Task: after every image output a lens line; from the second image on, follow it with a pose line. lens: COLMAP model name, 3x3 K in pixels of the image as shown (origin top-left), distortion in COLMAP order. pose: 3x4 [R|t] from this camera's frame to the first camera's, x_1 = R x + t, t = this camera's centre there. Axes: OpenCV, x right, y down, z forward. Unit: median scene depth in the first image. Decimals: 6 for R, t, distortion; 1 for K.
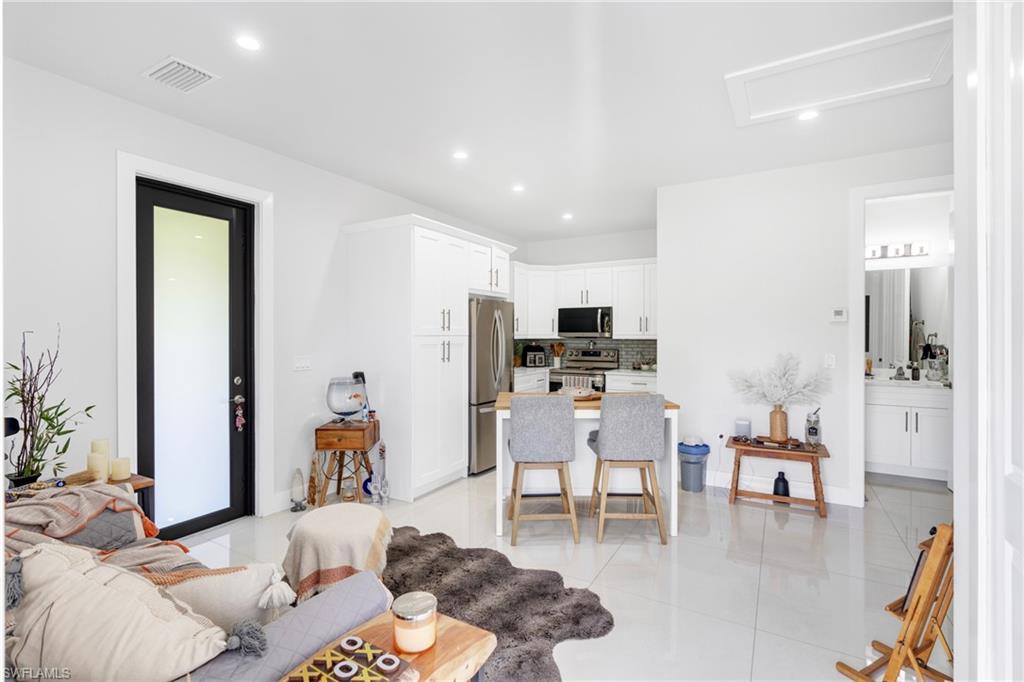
lens RADIAL K [[464.1, 0, 509.1], [0, 464.1, 338.0], [0, 0, 1]] dist [-0.012814, 0.005930]
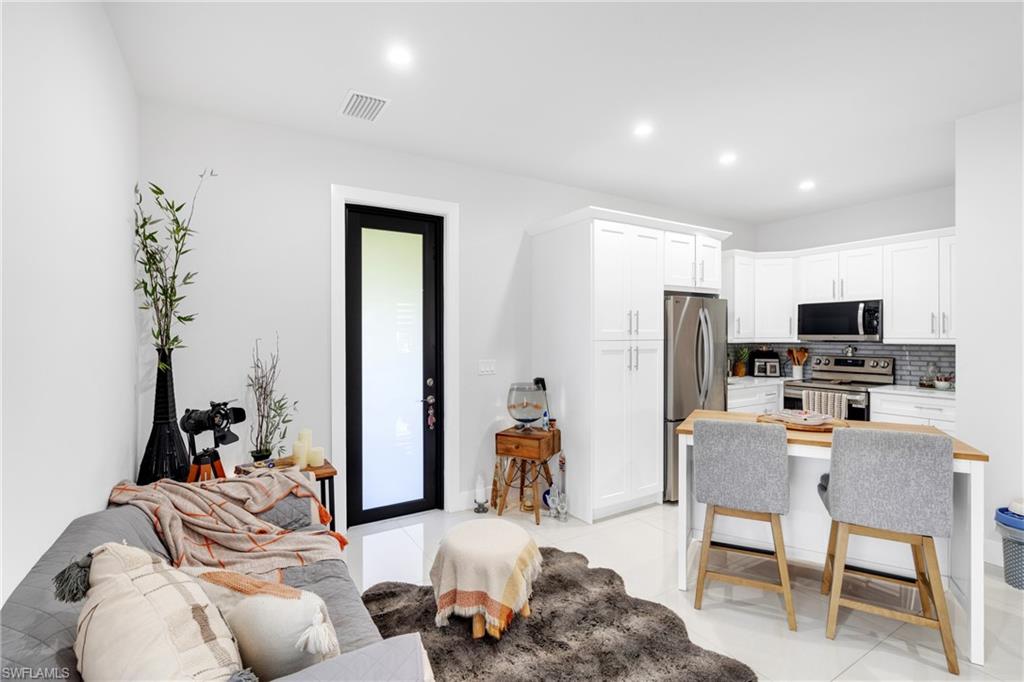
lens RADIAL K [[464.1, 0, 509.1], [0, 464.1, 338.0], [0, 0, 1]] dist [-0.012814, 0.005930]
pose [[0.879412, 0.000322, -0.476062, 0.084682], [-0.001036, 0.999999, -0.001237, -0.008830], [0.476061, 0.001582, 0.879411, 0.130774]]
